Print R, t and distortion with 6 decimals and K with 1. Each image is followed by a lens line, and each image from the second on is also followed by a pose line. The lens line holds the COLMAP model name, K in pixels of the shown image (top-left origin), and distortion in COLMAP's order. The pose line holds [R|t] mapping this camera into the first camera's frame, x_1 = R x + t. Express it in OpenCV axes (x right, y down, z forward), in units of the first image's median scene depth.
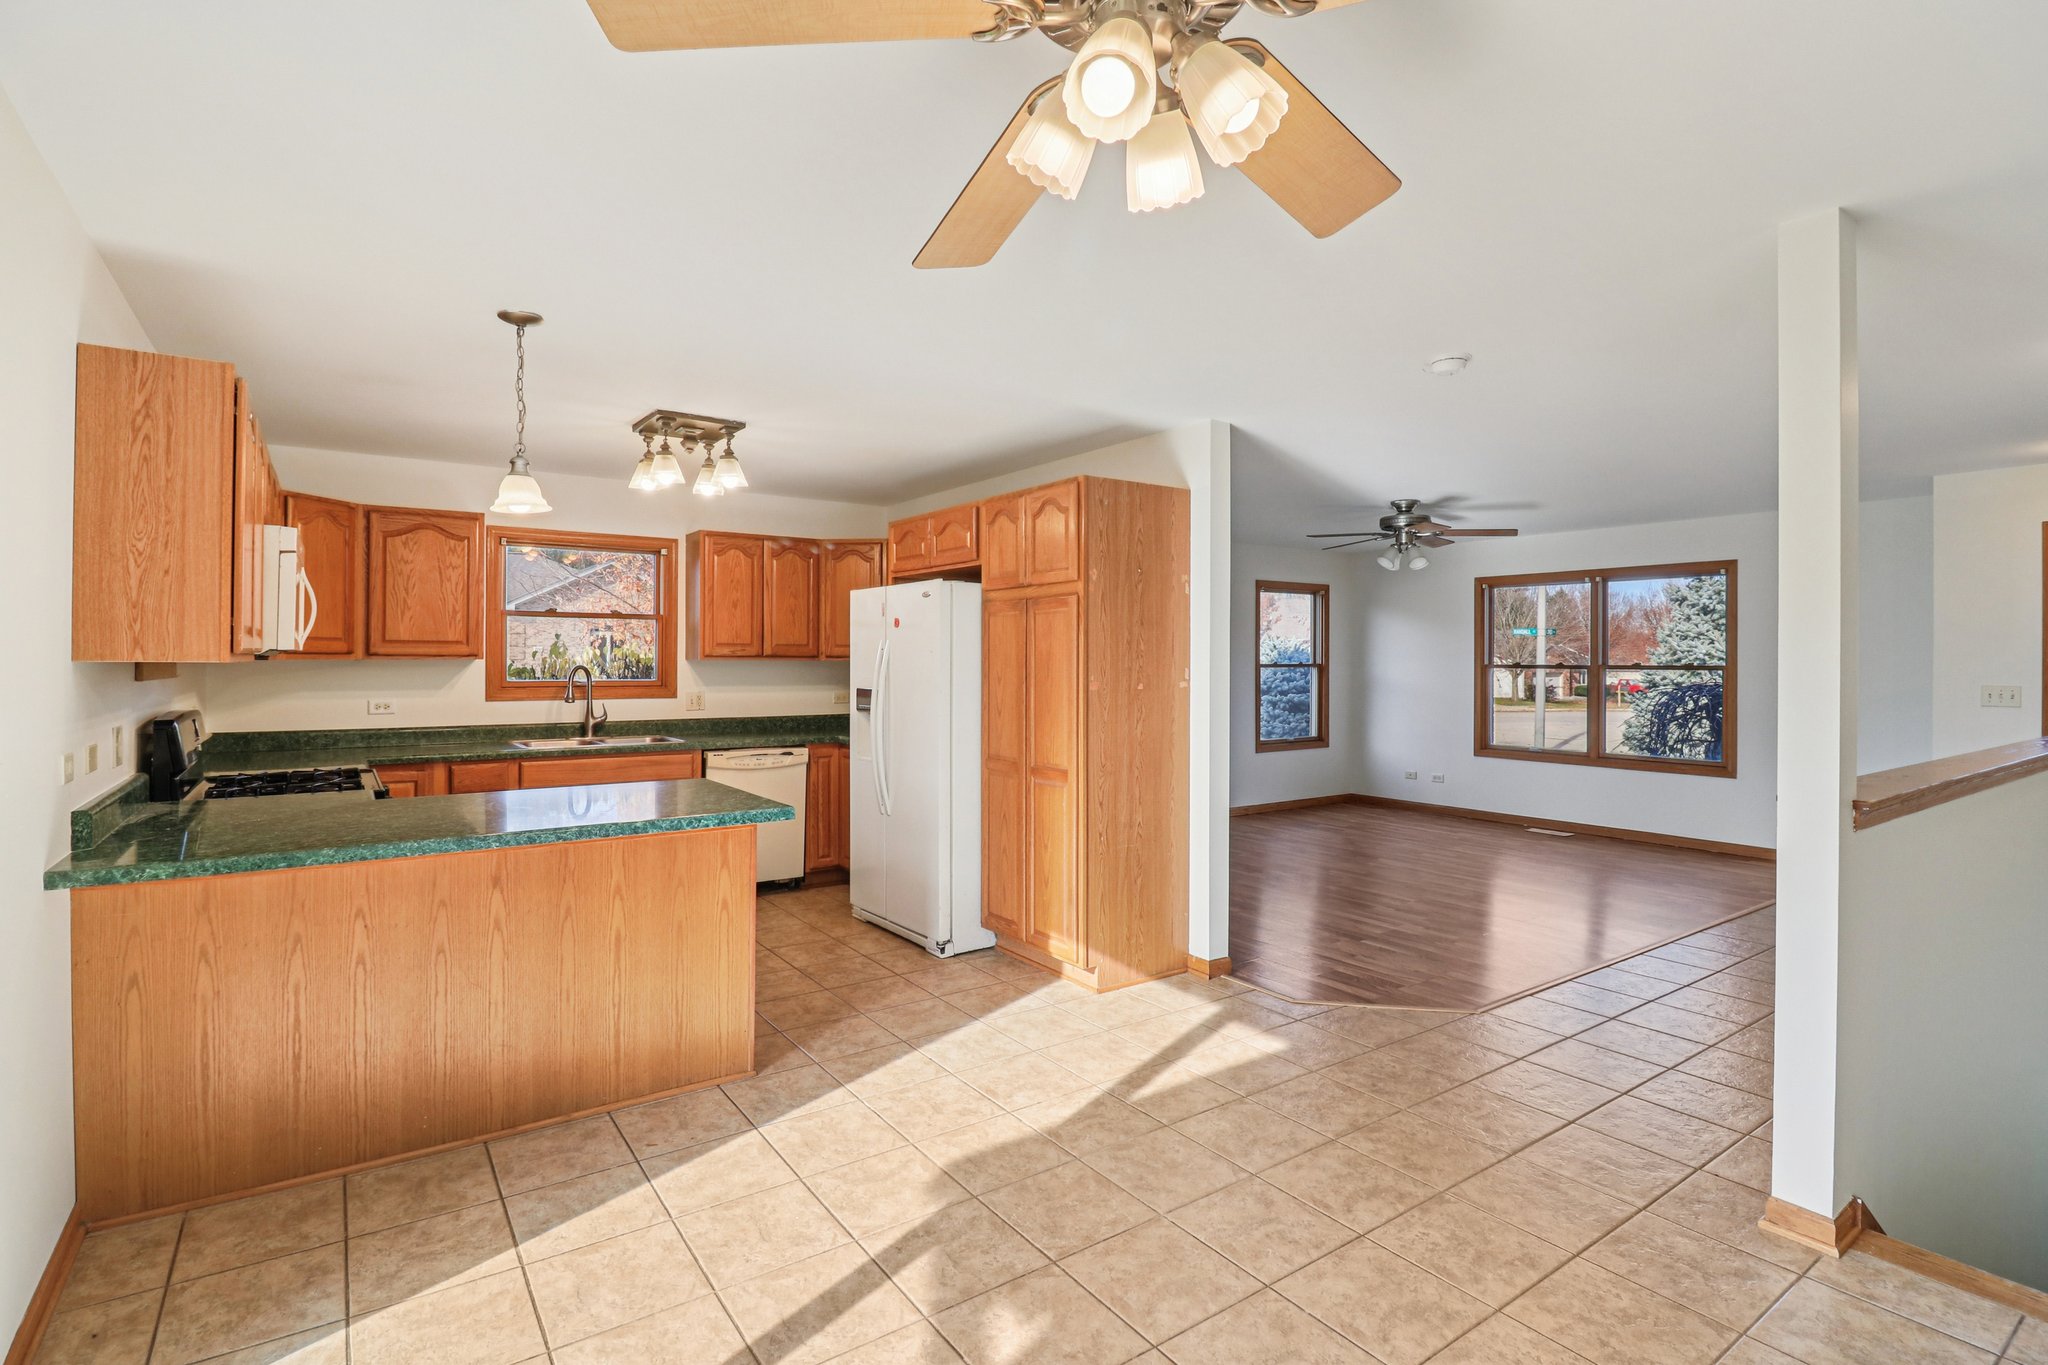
lens RADIAL K [[984.6, 0, 1010.7], [0, 984.6, 663.7], [0, 0, 1]] dist [-0.000338, -0.004662]
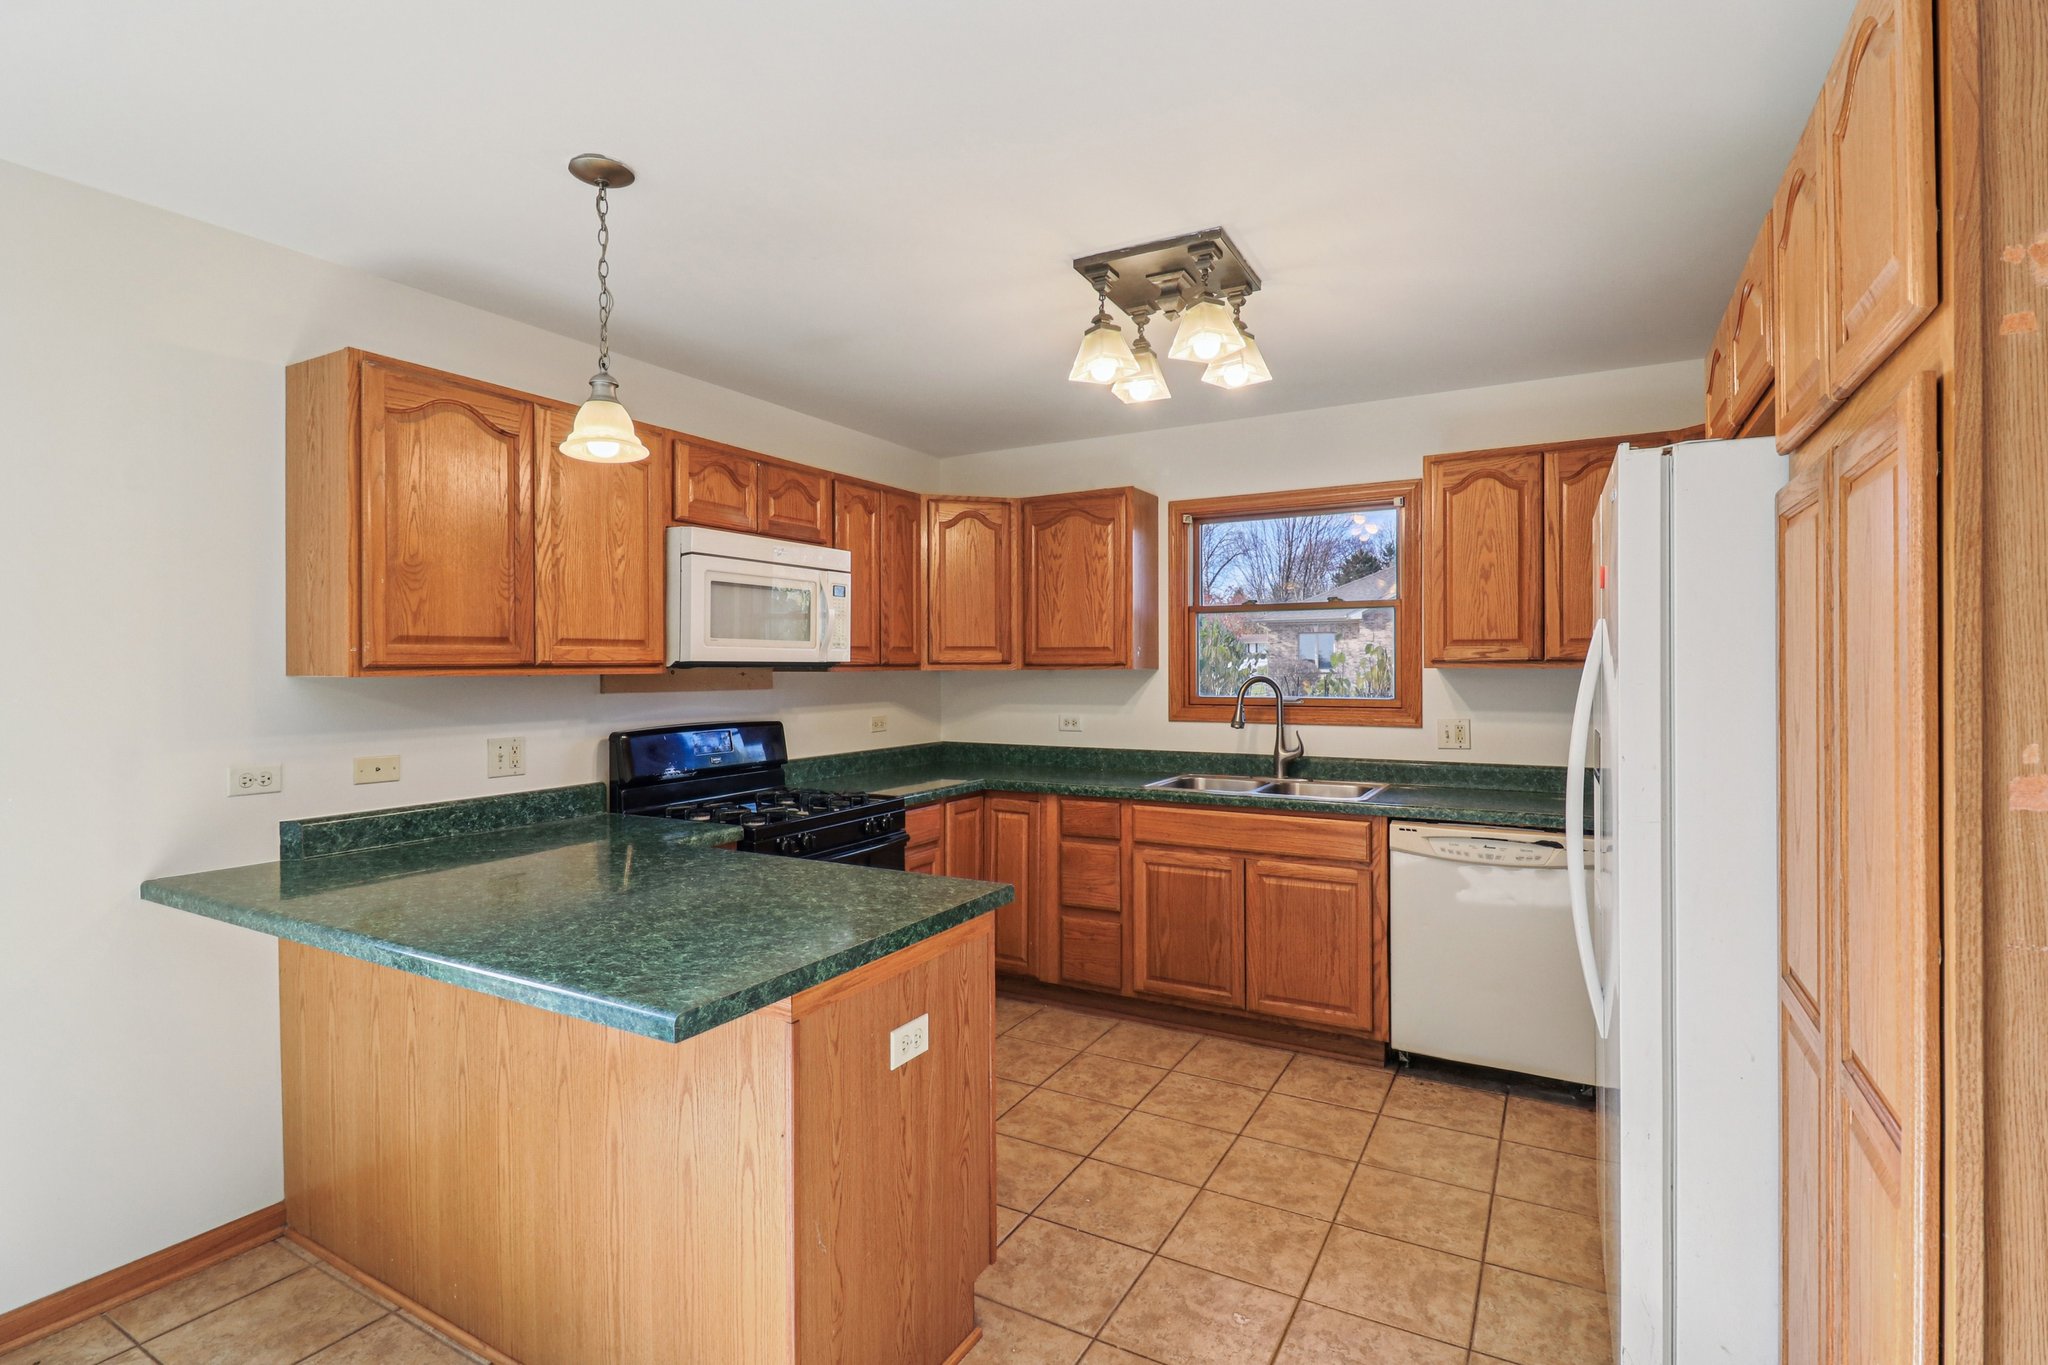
lens RADIAL K [[984.6, 0, 1010.7], [0, 984.6, 663.7], [0, 0, 1]] dist [-0.000338, -0.004662]
pose [[0.431414, -0.008084, -0.902118, 0.166347], [0.001705, 0.999965, -0.008146, -0.002864], [0.902152, 0.001976, 0.431413, 0.670923]]
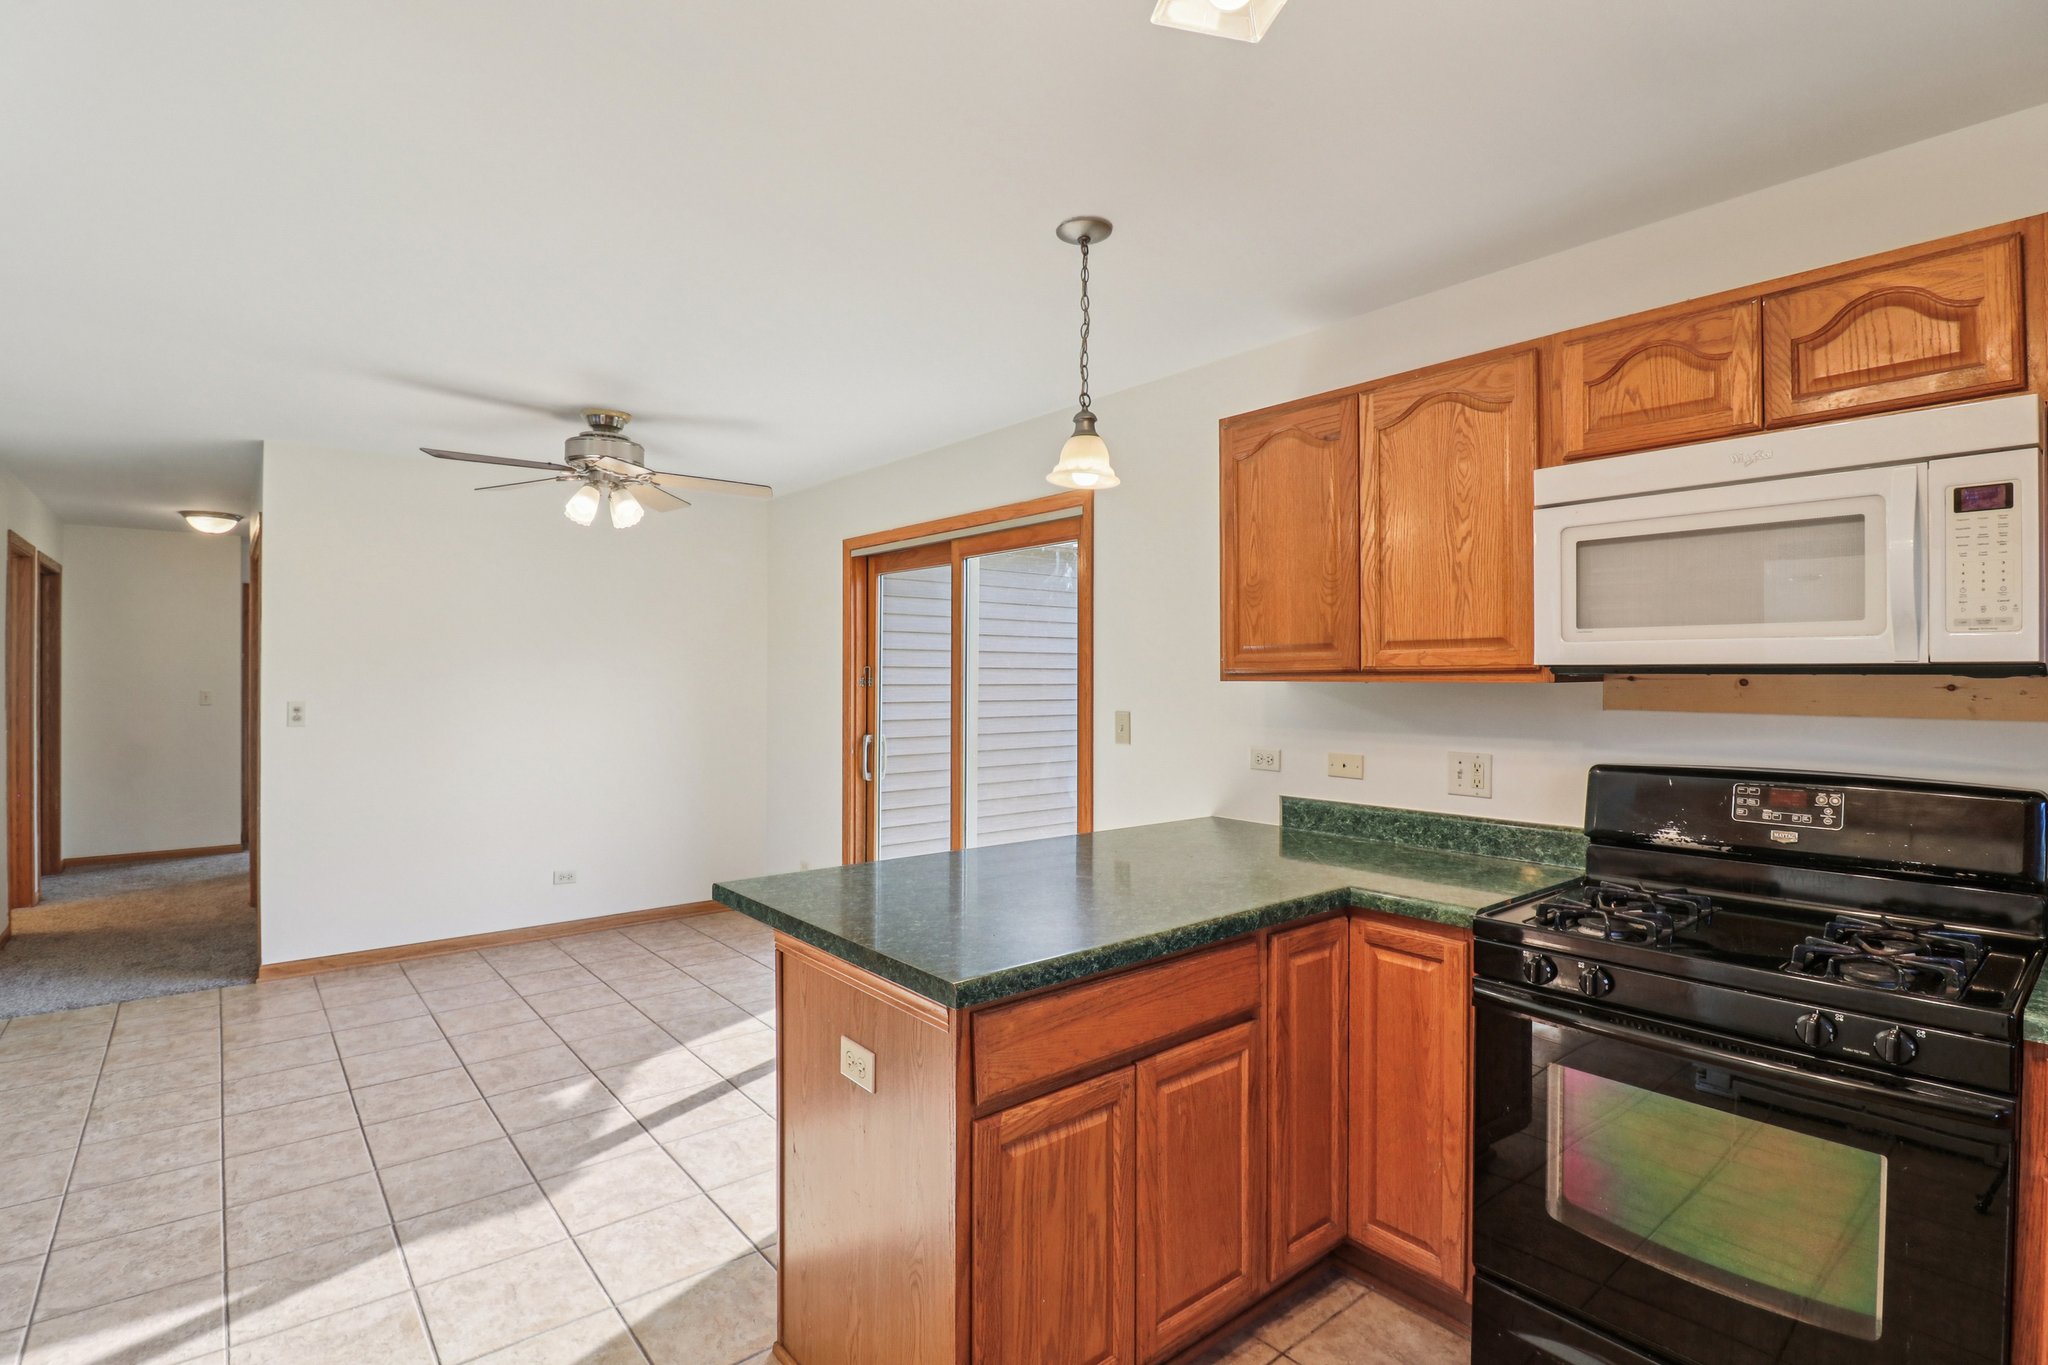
lens RADIAL K [[984.6, 0, 1010.7], [0, 984.6, 663.7], [0, 0, 1]] dist [-0.000338, -0.004662]
pose [[-0.996900, -0.005087, -0.078517, -0.268995], [-0.004522, 0.999963, -0.007374, -0.006777], [0.078551, -0.006997, -0.996886, 1.229871]]
